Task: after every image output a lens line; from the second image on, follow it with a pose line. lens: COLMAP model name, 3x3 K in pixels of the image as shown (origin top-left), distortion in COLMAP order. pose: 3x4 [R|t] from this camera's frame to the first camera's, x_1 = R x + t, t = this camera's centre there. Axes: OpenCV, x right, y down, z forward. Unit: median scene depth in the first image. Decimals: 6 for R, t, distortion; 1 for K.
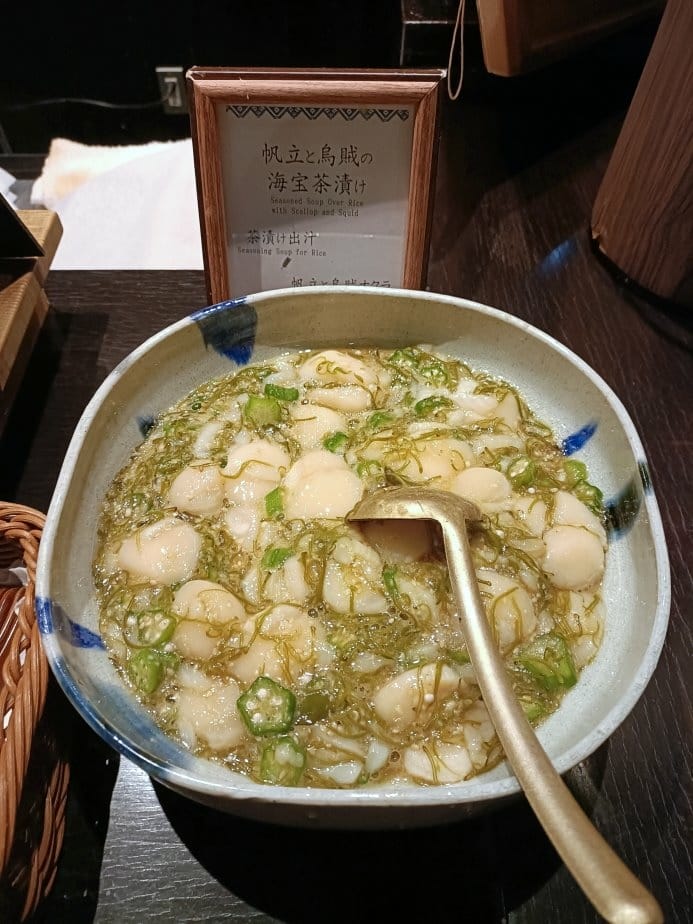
lens RADIAL K [[678.8, 0, 346.5], [0, 678.8, 462.0], [0, 0, 1]] dist [0.105809, -0.201275]
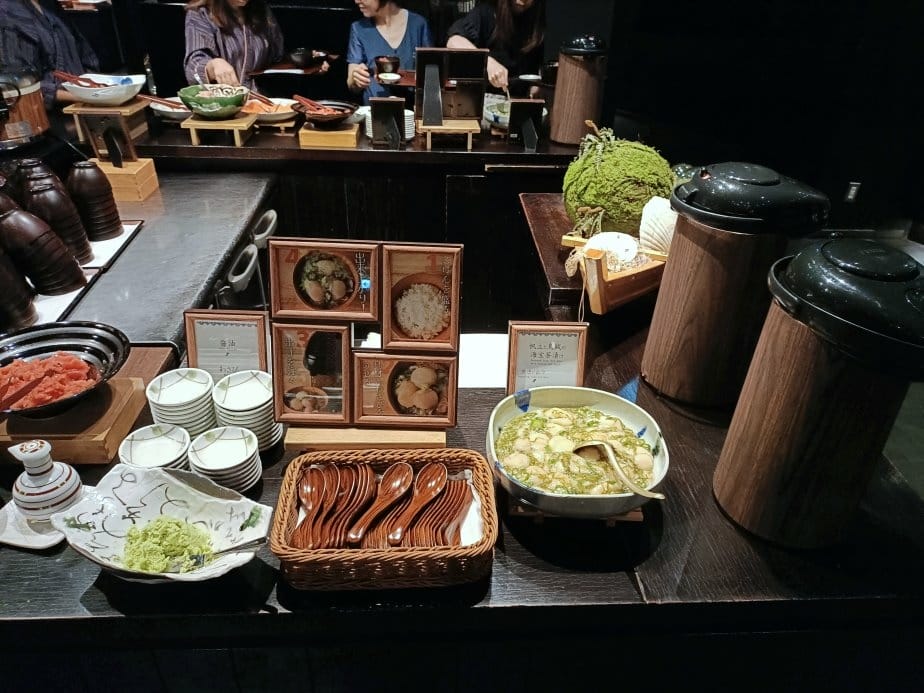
lens RADIAL K [[678.8, 0, 462.0], [0, 678.8, 346.5], [0, 0, 1]] dist [0.105809, -0.201275]
pose [[0.999006, 0.004569, 0.044335, -0.595439], [0.012621, 0.925014, -0.379724, 0.751271], [-0.042745, 0.379906, 0.924037, -1.916528]]
